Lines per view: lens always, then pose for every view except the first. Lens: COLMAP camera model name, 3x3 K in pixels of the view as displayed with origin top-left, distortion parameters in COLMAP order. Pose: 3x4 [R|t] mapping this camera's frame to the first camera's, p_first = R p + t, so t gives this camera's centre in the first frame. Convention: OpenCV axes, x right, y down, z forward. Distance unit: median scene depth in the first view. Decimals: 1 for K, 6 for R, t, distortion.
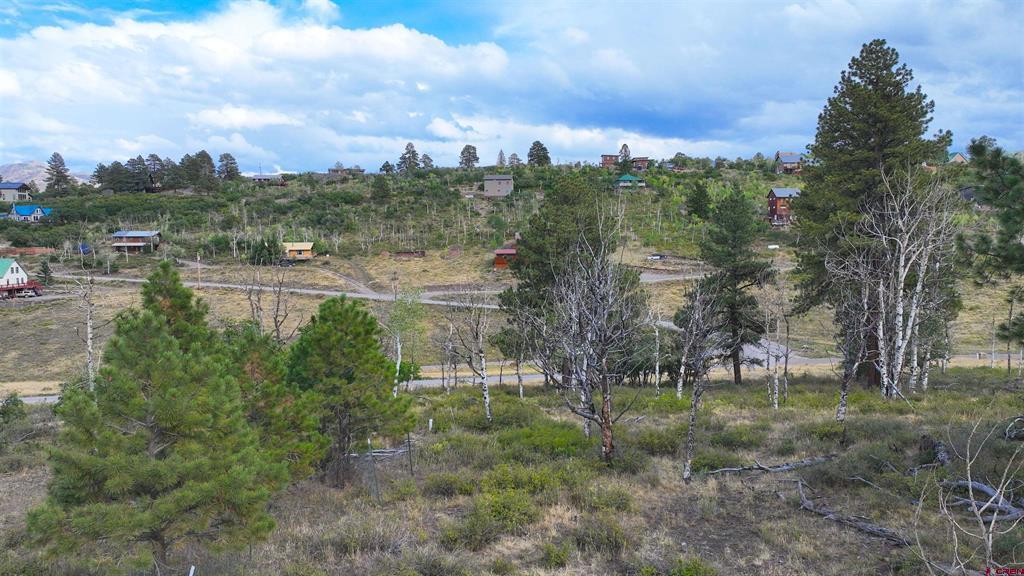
lens RADIAL K [[733.7, 0, 518.1], [0, 733.7, 282.9], [0, 0, 1]] dist [-0.002338, 0.015744]
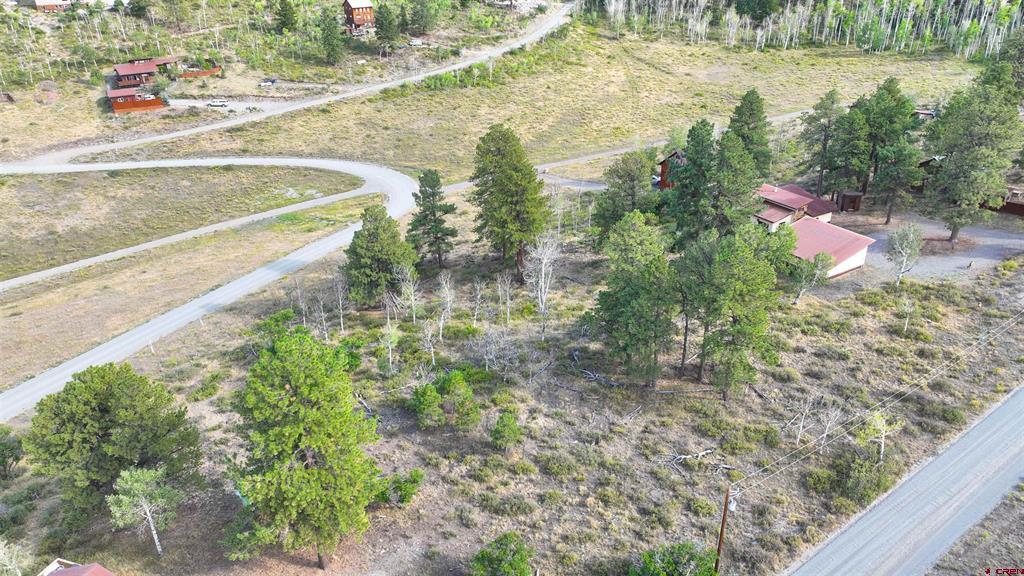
lens RADIAL K [[733.7, 0, 519.7], [0, 733.7, 286.8], [0, 0, 1]] dist [-0.002338, 0.015744]
pose [[0.812429, -0.262156, 0.520801, -0.149110], [0.045924, 0.919216, 0.391067, -0.151207], [-0.581249, -0.293797, 0.758836, -0.158745]]
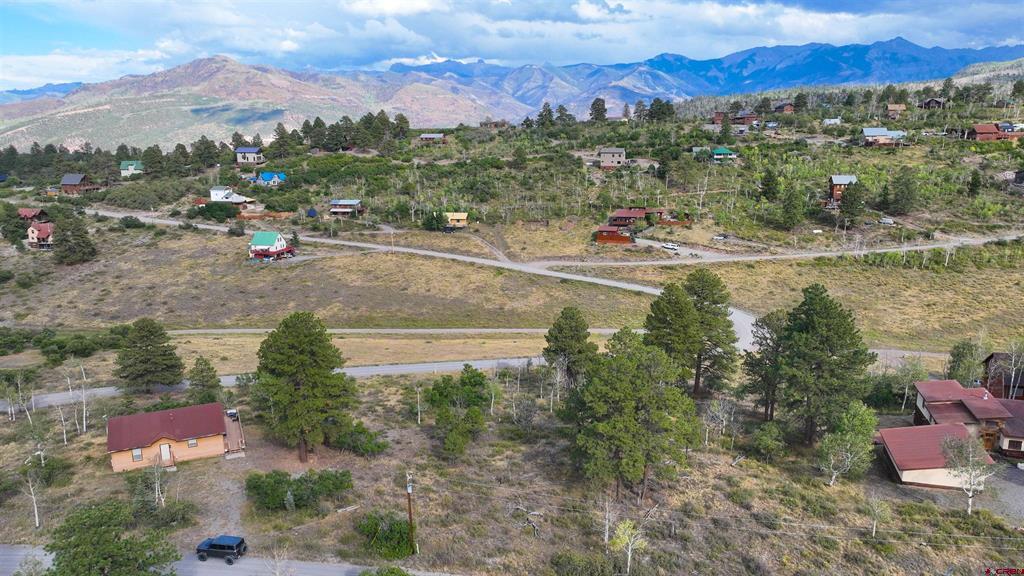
lens RADIAL K [[733.7, 0, 521.5], [0, 733.7, 286.7], [0, 0, 1]] dist [-0.002338, 0.015744]
pose [[0.980195, 0.044451, -0.192982, 0.085069], [-0.013286, 0.987049, 0.159871, -0.134661], [0.197589, -0.154140, 0.968091, -0.309722]]
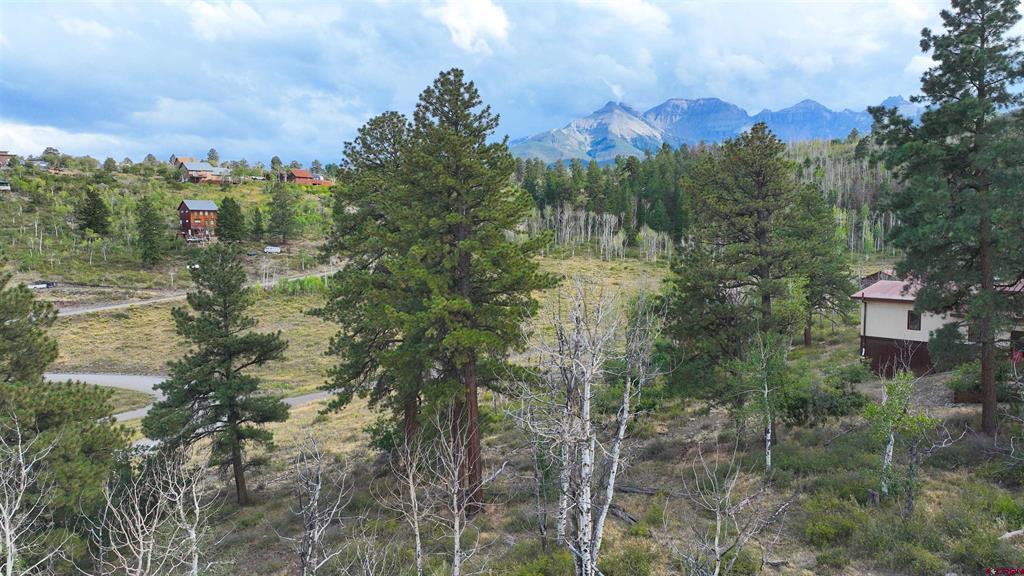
lens RADIAL K [[733.7, 0, 517.4], [0, 733.7, 288.8], [0, 0, 1]] dist [-0.002338, 0.015744]
pose [[0.707471, -0.058048, 0.704355, -0.003763], [0.055059, 0.998119, 0.026955, -0.021955], [-0.704595, 0.019711, 0.709336, 0.076662]]
